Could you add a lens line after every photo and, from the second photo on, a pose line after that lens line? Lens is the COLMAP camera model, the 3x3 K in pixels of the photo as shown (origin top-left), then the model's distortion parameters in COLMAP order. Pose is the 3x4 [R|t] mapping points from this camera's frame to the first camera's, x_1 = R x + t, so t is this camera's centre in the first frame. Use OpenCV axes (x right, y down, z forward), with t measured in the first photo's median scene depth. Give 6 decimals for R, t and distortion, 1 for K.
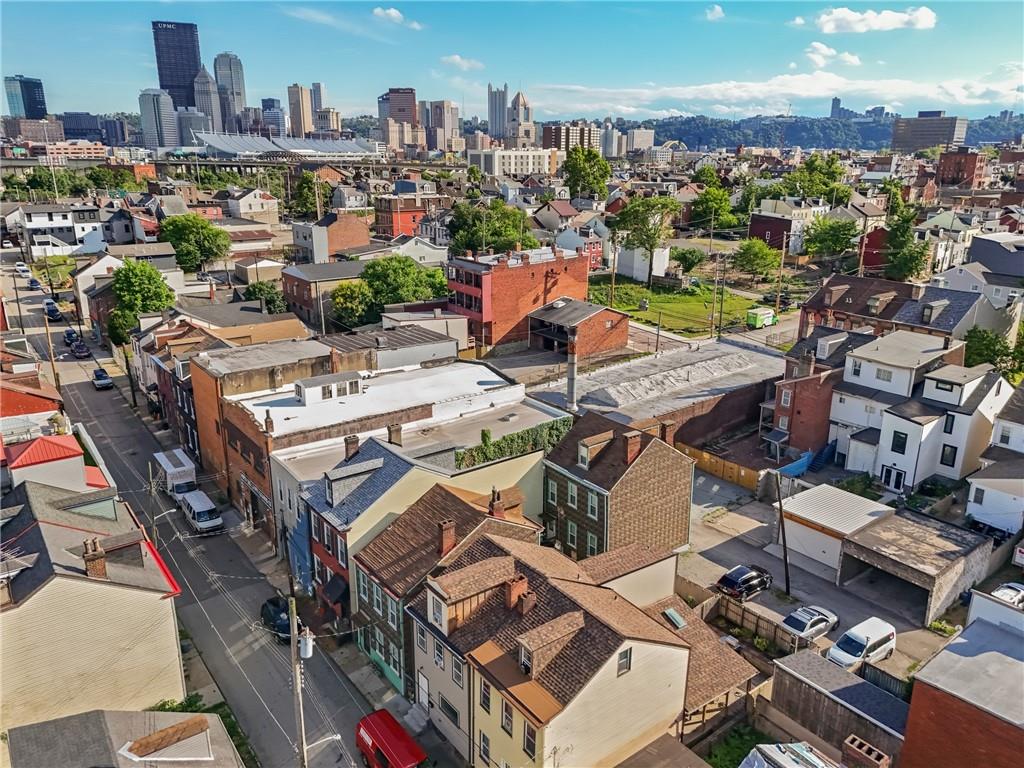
lens RADIAL K [[753.4, 0, 512.0], [0, 753.4, 384.0], [0, 0, 1]] dist [0.045109, -0.061403]
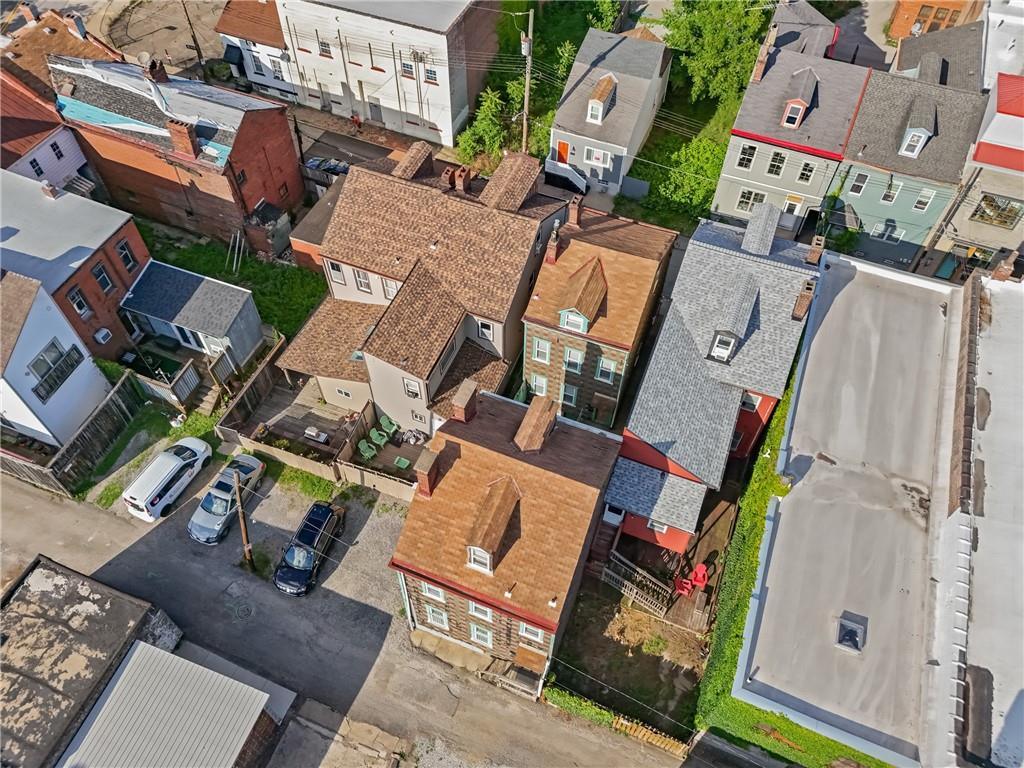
lens RADIAL K [[753.4, 0, 512.0], [0, 753.4, 384.0], [0, 0, 1]] dist [0.045109, -0.061403]
pose [[-0.854397, 0.408123, -0.321624, 0.232730], [-0.165411, 0.373140, 0.912911, -0.356481], [0.492590, 0.833188, -0.251301, 0.862750]]
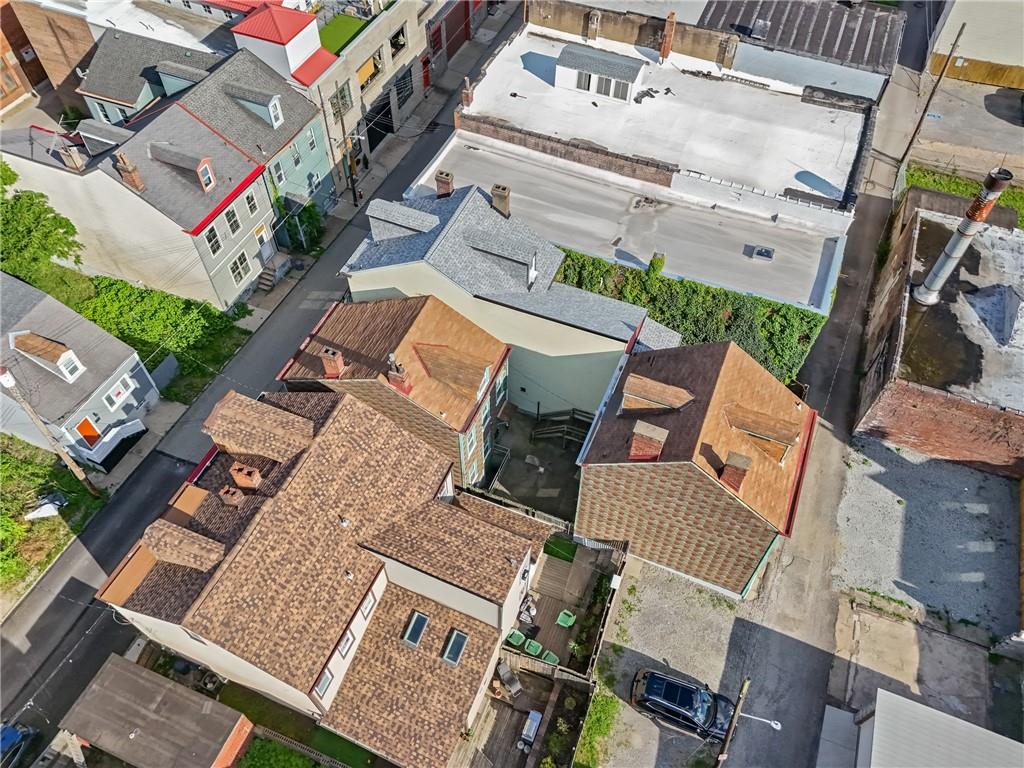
lens RADIAL K [[753.4, 0, 512.0], [0, 753.4, 384.0], [0, 0, 1]] dist [0.045109, -0.061403]
pose [[0.511503, 0.685030, -0.518747, 0.283750], [-0.259999, 0.698784, 0.666409, -0.238939], [0.819002, -0.205997, 0.535538, 0.449286]]
